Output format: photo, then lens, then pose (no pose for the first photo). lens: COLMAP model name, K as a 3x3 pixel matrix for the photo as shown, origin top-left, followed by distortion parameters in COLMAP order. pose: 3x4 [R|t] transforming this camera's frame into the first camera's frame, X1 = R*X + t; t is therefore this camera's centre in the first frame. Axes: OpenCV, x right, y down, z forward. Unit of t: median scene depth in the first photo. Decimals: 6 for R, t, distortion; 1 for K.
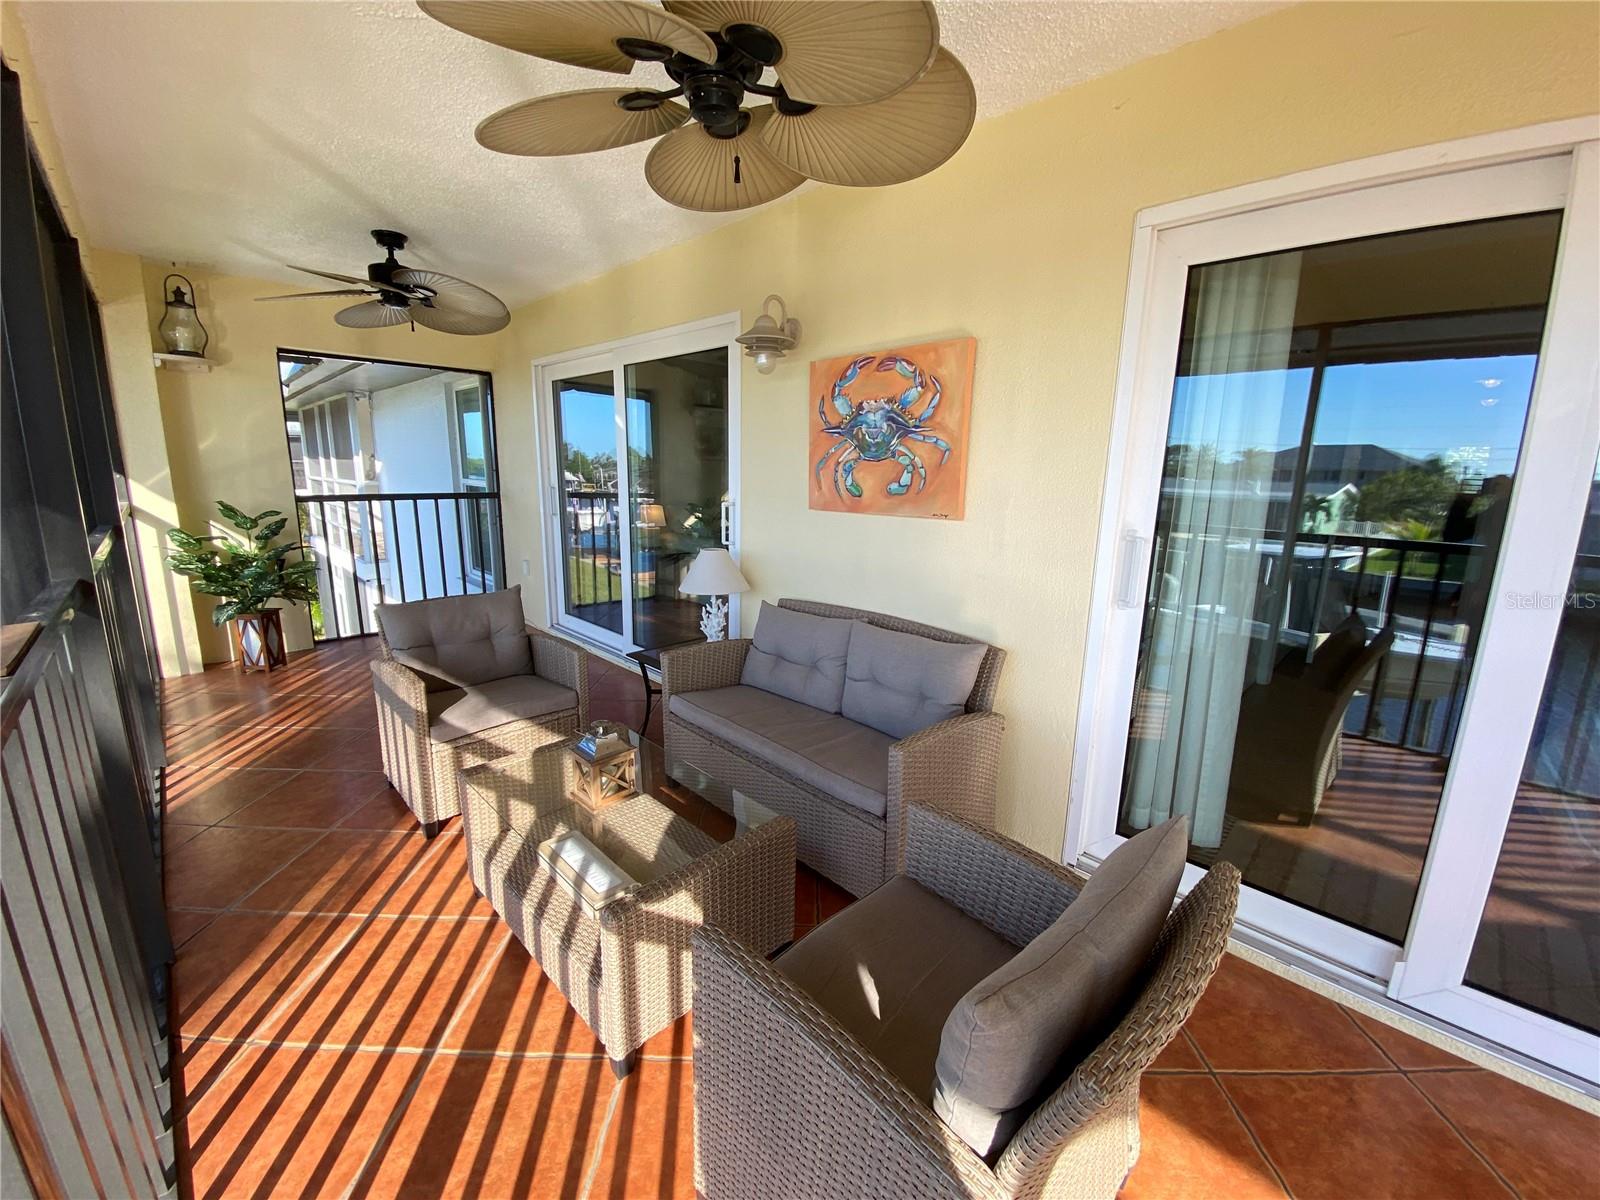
lens RADIAL K [[646.1, 0, 795.4], [0, 646.1, 599.0], [0, 0, 1]] dist [0.023969, -0.021530]
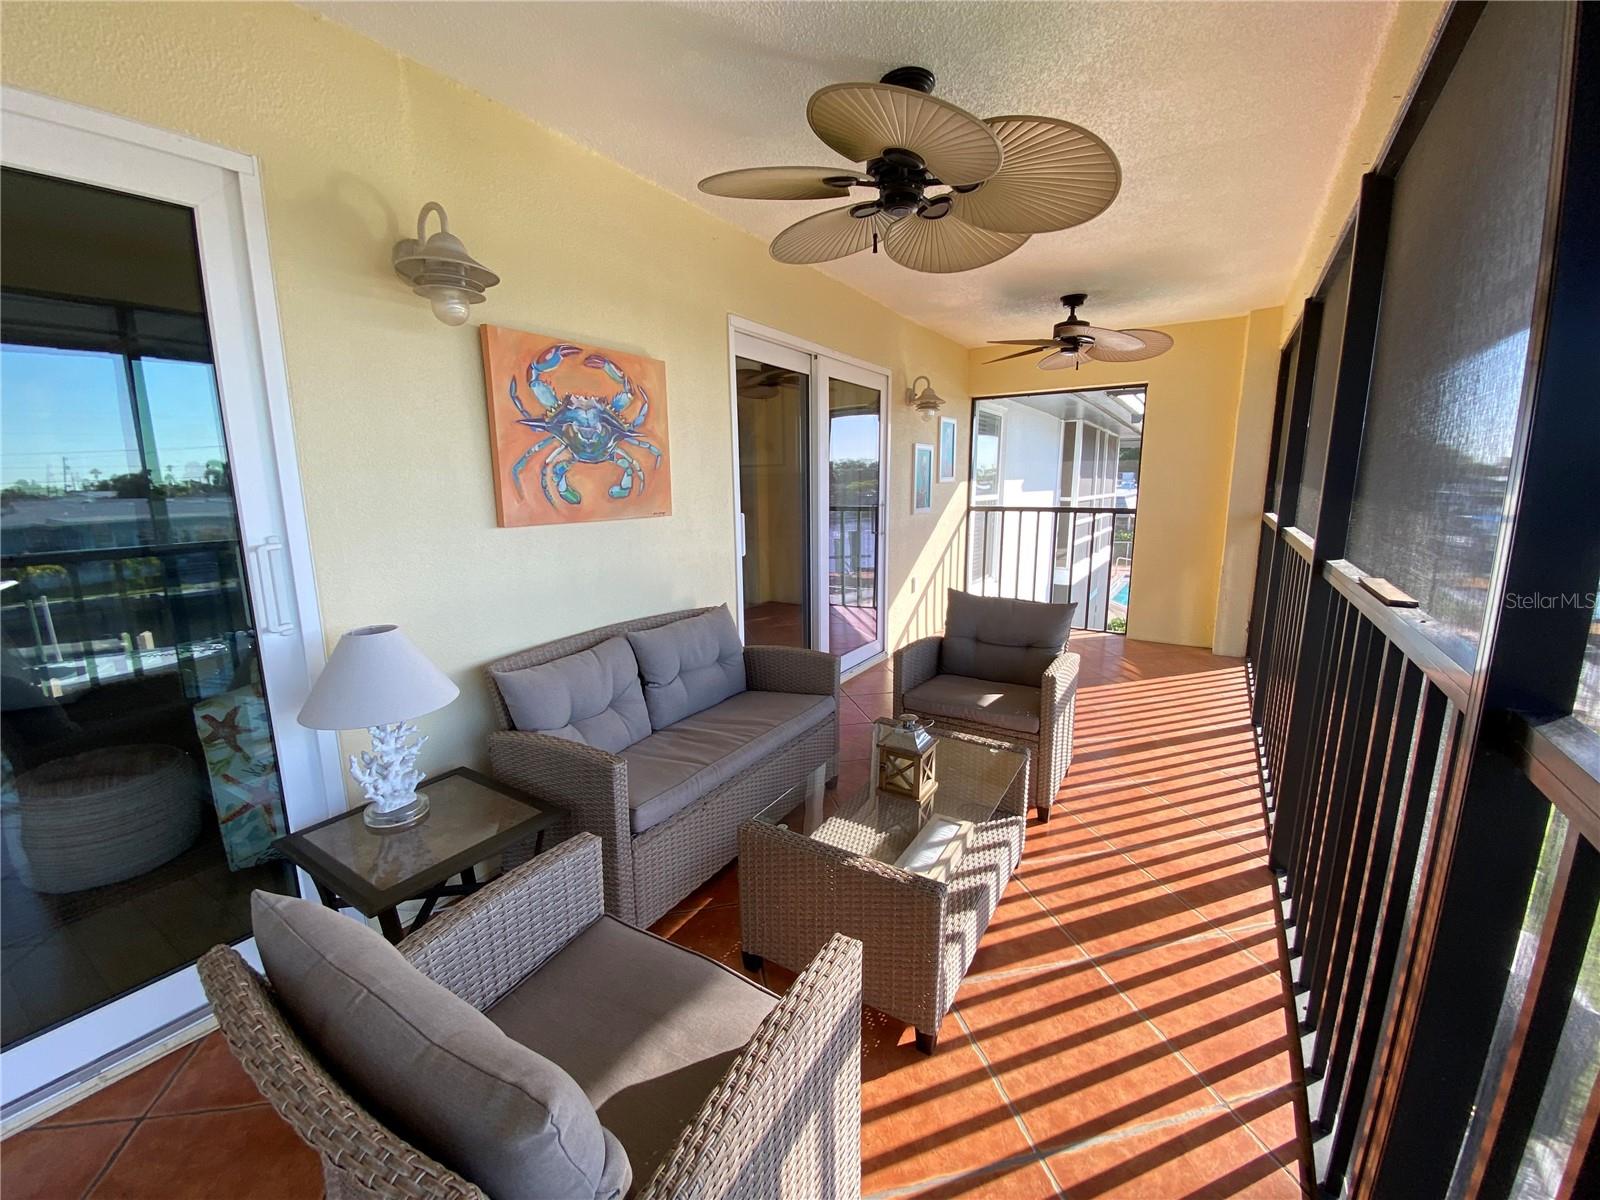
lens RADIAL K [[650.0, 0, 802.8], [0, 650.0, 600.3], [0, 0, 1]] dist [0.026653, -0.024424]
pose [[-0.247984, -0.181970, 0.951520, -0.966193], [0.199635, 0.951520, 0.233998, -0.205833], [-0.947971, 0.247985, -0.199634, 1.055369]]
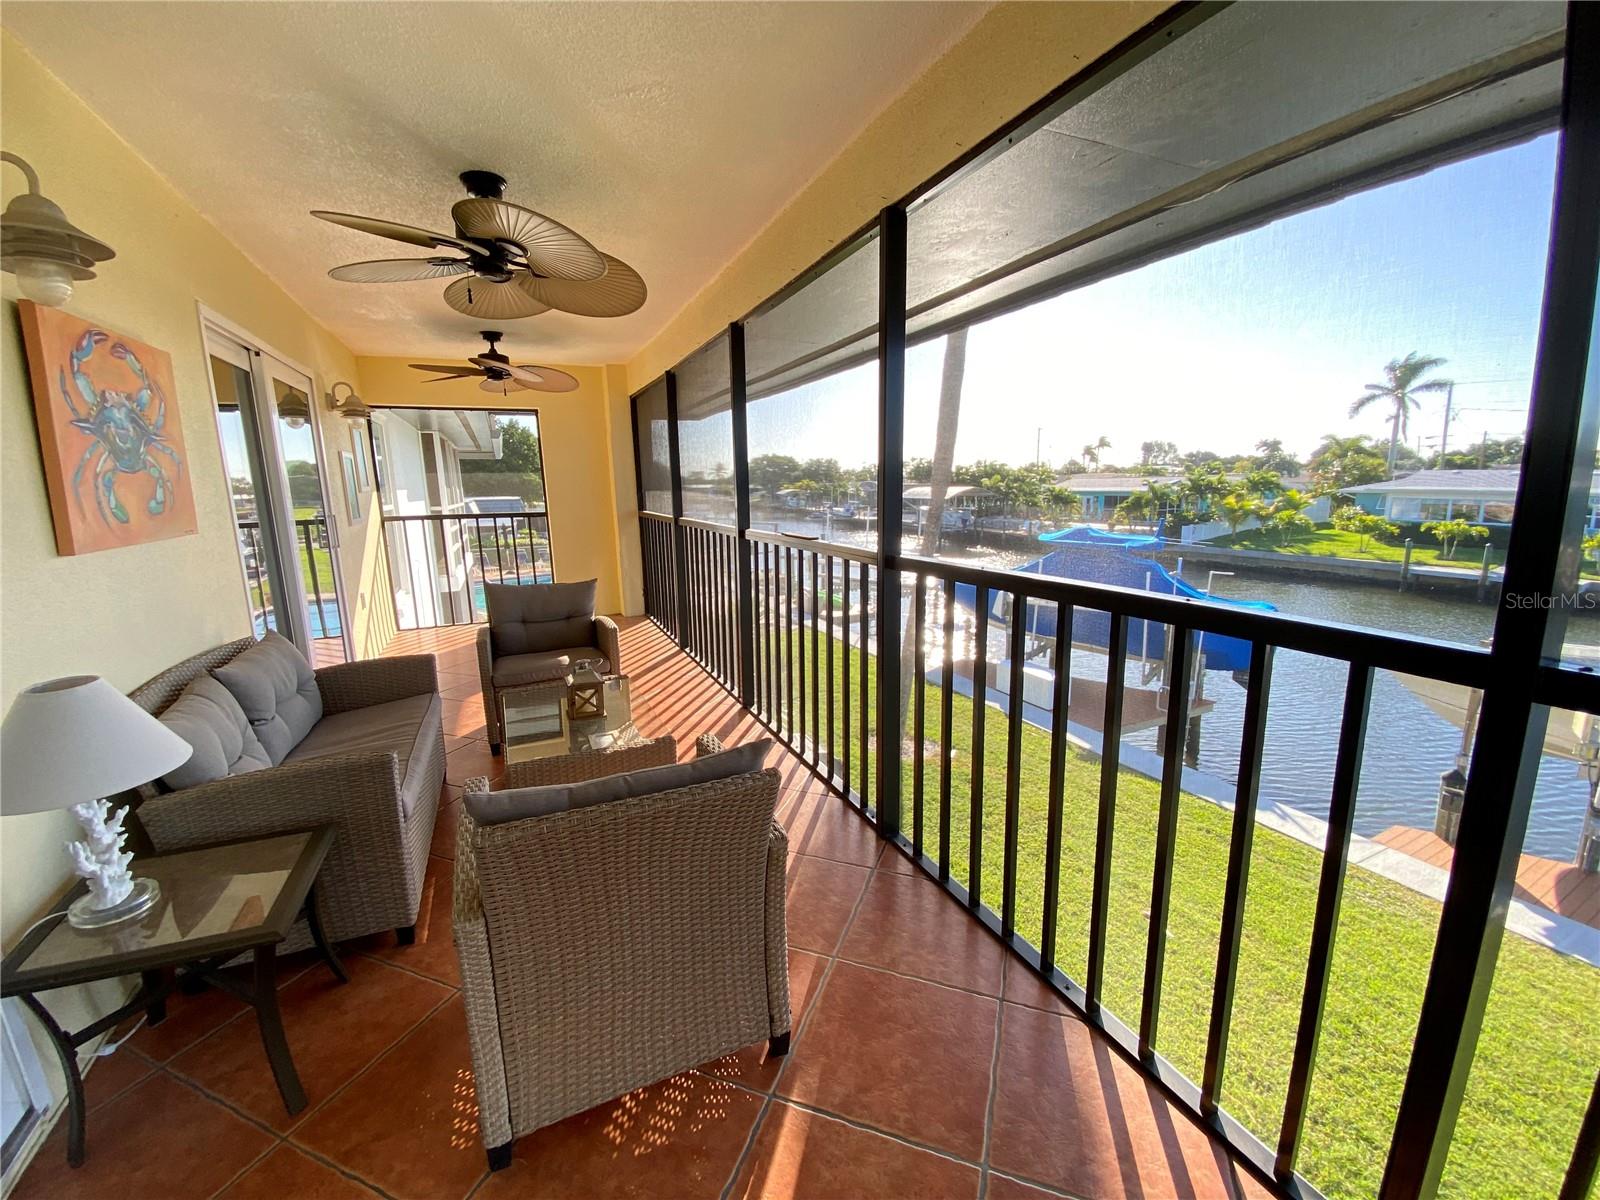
lens RADIAL K [[641.2, 0, 794.4], [0, 641.2, 601.1], [0, 0, 1]] dist [0.044123, -0.033656]
pose [[-0.940531, -0.057989, 0.334723, -0.958939], [0.072945, 0.927864, 0.365715, -0.326433], [-0.331785, 0.368382, -0.868454, 1.613786]]
